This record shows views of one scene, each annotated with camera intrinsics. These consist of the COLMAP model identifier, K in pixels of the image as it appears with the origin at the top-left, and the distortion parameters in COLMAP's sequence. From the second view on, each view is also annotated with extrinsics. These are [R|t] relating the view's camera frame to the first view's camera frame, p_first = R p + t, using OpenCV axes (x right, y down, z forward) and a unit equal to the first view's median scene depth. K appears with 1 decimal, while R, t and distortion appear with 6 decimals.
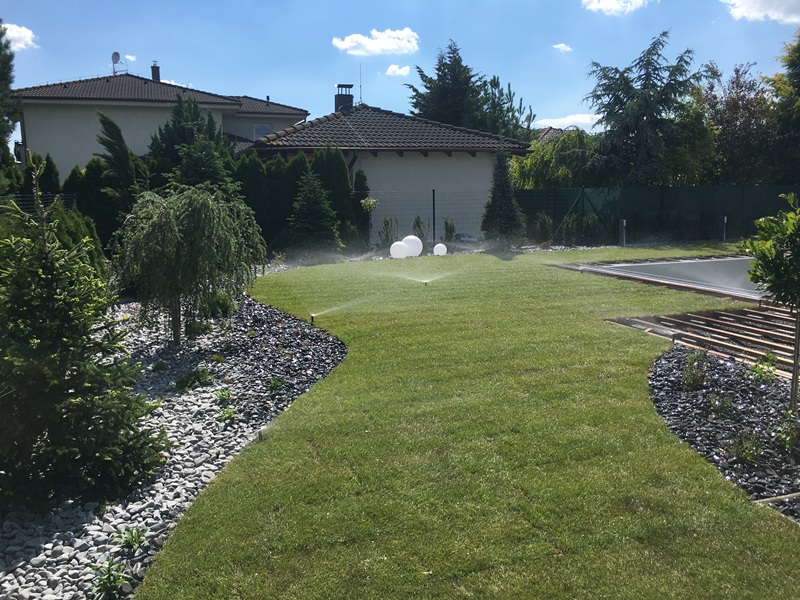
lens RADIAL K [[676.5, 0, 400.0], [0, 676.5, 300.0], [0, 0, 1]] dist [0.070722, -0.105008]
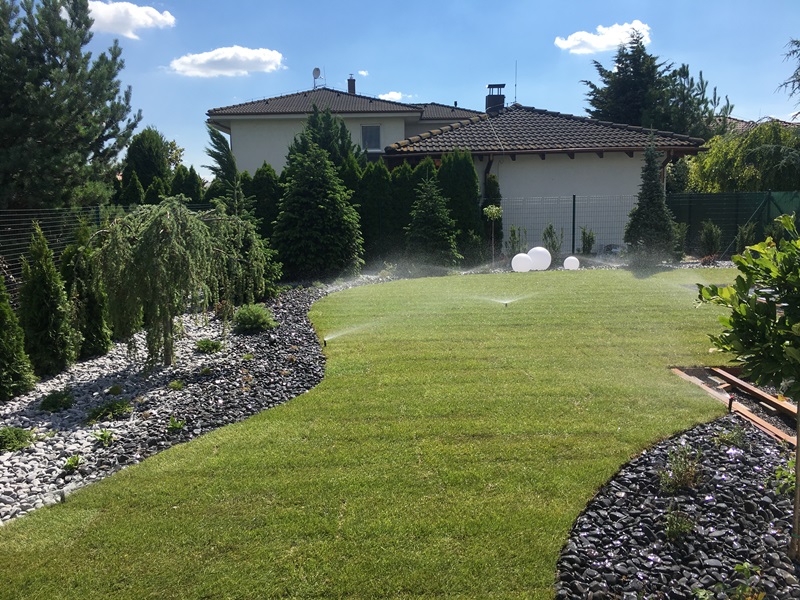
lens RADIAL K [[676.5, 0, 400.0], [0, 676.5, 300.0], [0, 0, 1]] dist [0.070722, -0.105008]
pose [[0.950081, 0.039410, -0.309504, 0.096758], [-0.041104, 0.999154, 0.001051, -0.013998], [0.309283, 0.011723, 0.950898, 0.065710]]
